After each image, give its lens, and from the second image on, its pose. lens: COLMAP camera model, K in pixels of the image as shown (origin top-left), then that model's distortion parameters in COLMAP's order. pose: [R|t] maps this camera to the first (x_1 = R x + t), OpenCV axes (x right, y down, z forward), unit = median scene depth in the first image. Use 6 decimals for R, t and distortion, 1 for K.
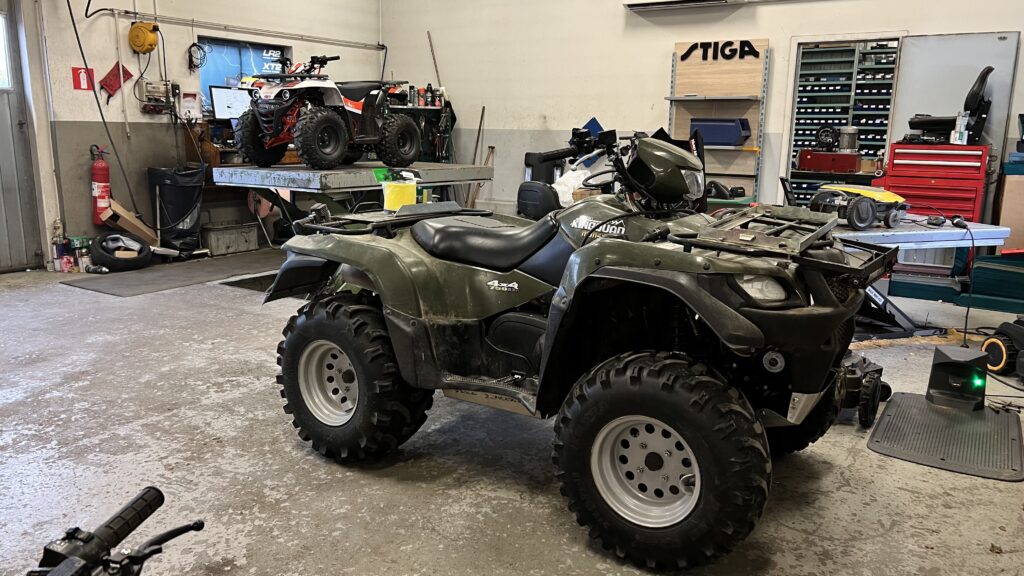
lens RADIAL K [[767.2, 0, 511.8], [0, 767.2, 288.5], [0, 0, 1]] dist [0.009512, 0.000737]
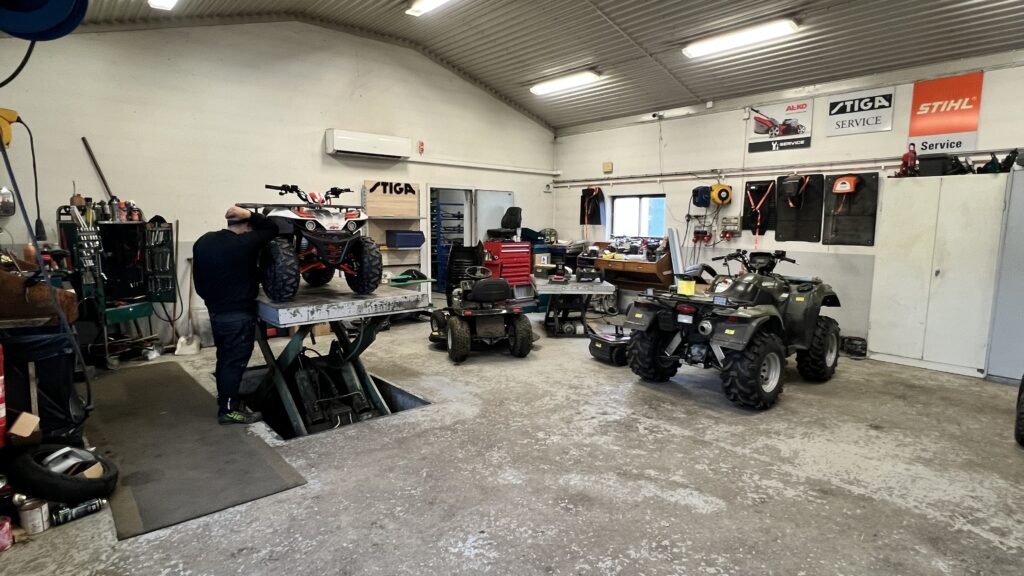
lens RADIAL K [[545.6, 0, 511.9], [0, 545.6, 289.9], [0, 0, 1]] dist [0.002295, 0.000050]
pose [[0.276637, -0.131367, 0.951953, -1.378790], [0.192975, 0.978027, 0.078887, -0.270136], [-0.941399, 0.161880, 0.295909, 0.872354]]
